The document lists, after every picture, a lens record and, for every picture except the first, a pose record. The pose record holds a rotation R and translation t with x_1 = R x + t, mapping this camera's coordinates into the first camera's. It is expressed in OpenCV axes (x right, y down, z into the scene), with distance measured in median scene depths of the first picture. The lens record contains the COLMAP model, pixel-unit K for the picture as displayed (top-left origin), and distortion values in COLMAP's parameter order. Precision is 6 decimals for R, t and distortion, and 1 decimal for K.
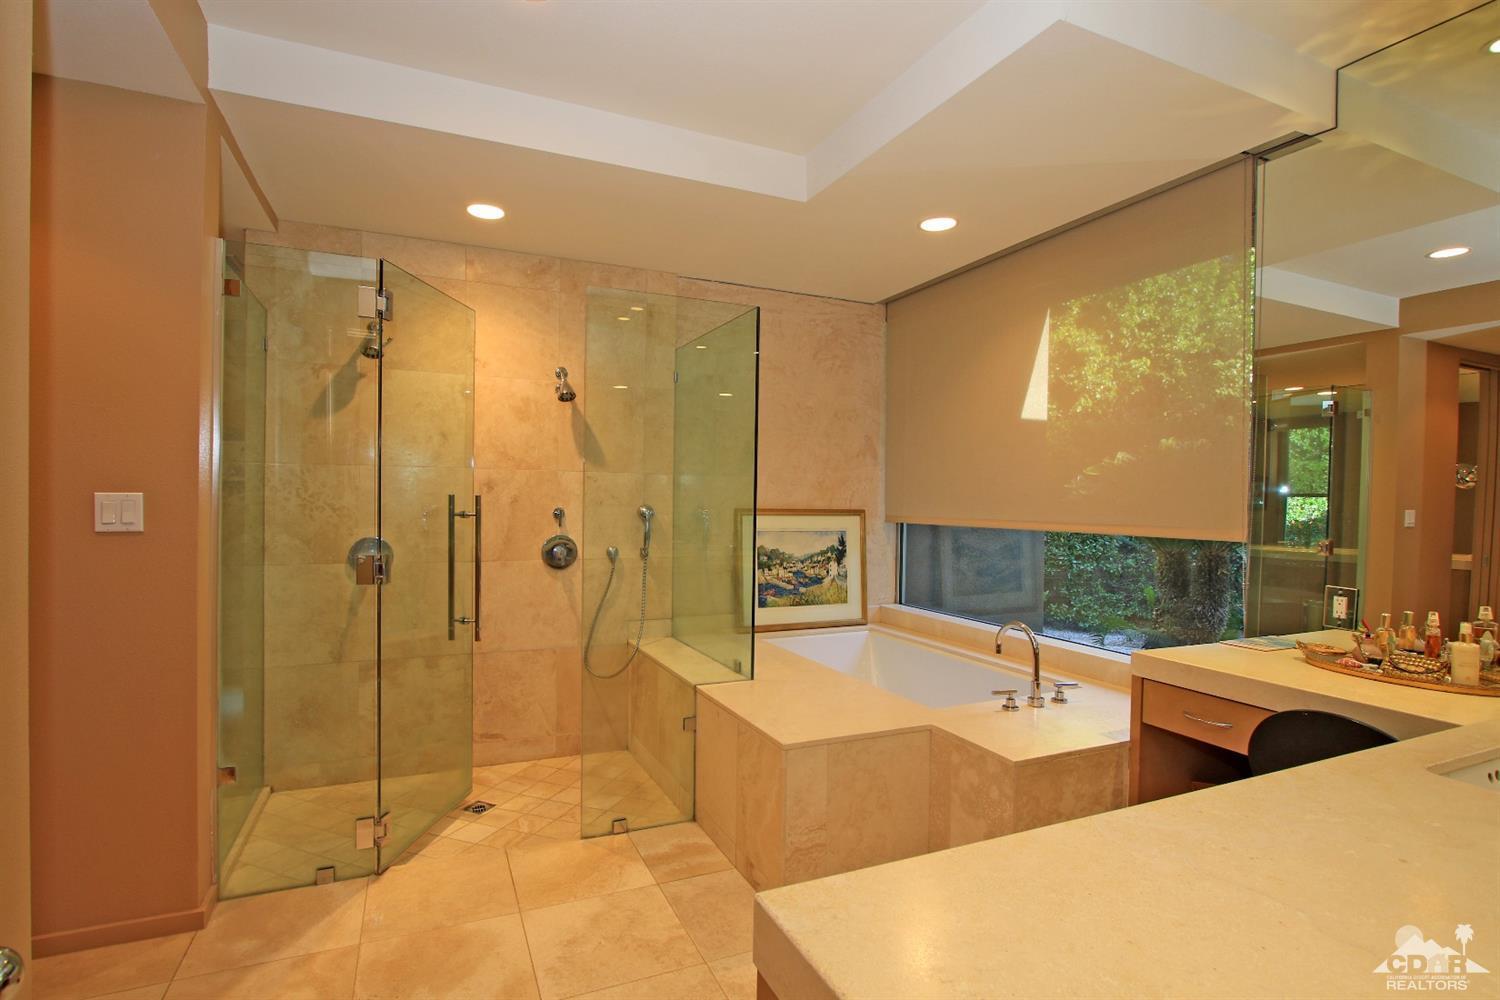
lens RADIAL K [[730.0, 0, 745.3], [0, 730.0, 502.5], [0, 0, 1]] dist [-0.017673, 0.006196]
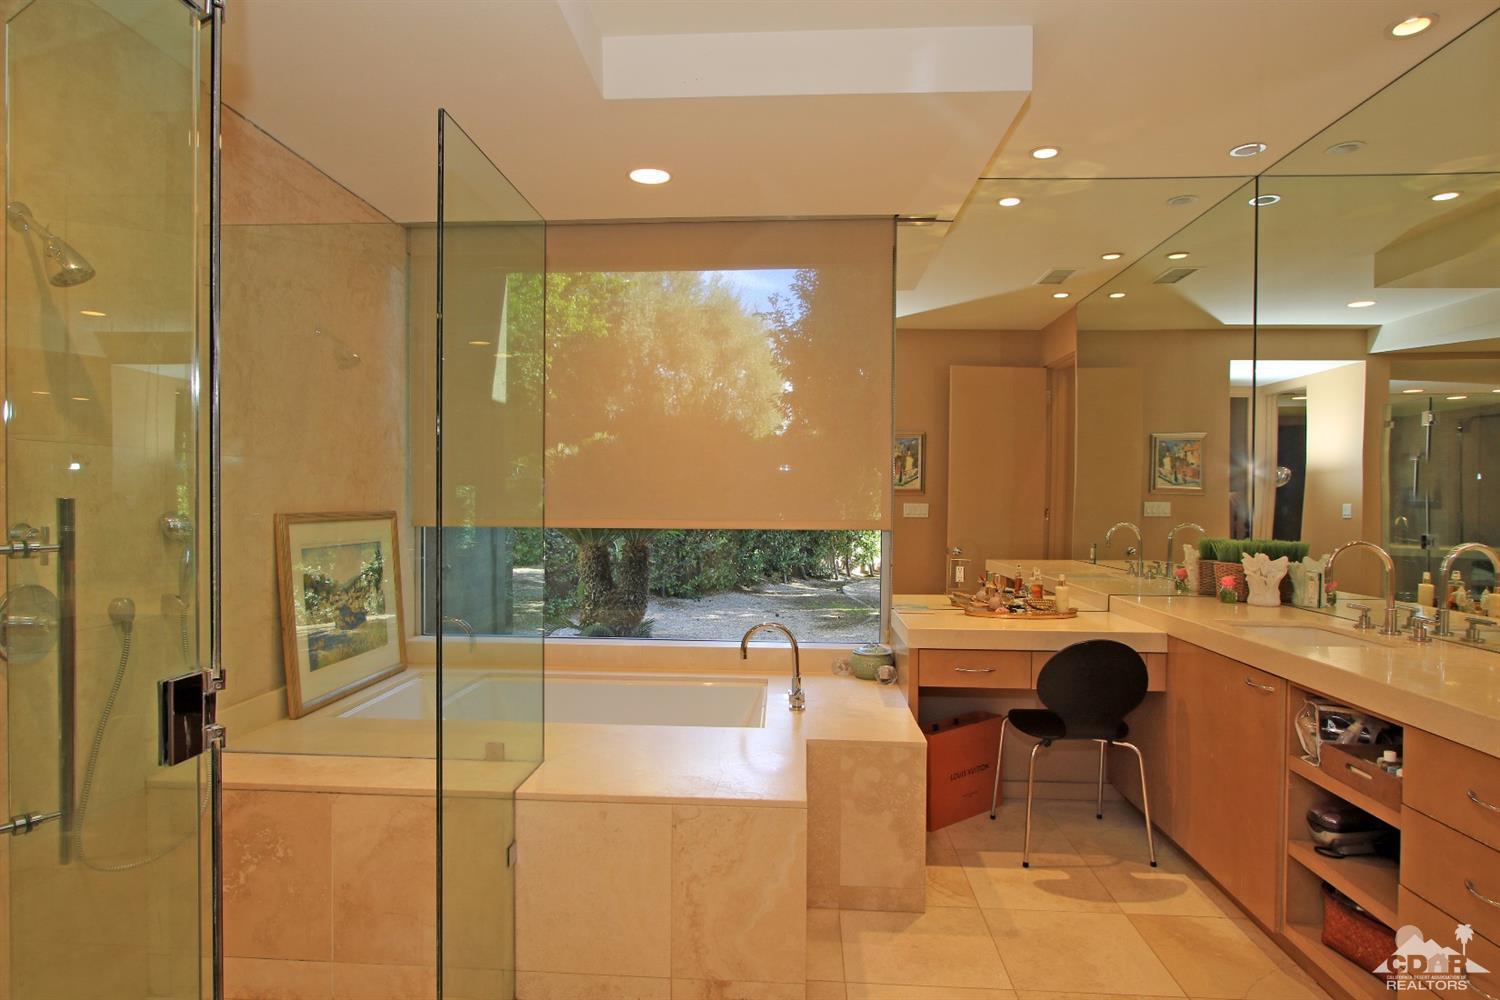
lens RADIAL K [[844.4, 0, 743.0], [0, 844.4, 505.3], [0, 0, 1]] dist [0.001186, -0.000035]
pose [[0.479738, -0.020138, 0.877180, -0.541113], [0.004813, 0.999782, 0.020320, -0.013721], [-0.877398, -0.005527, 0.479731, 0.408547]]
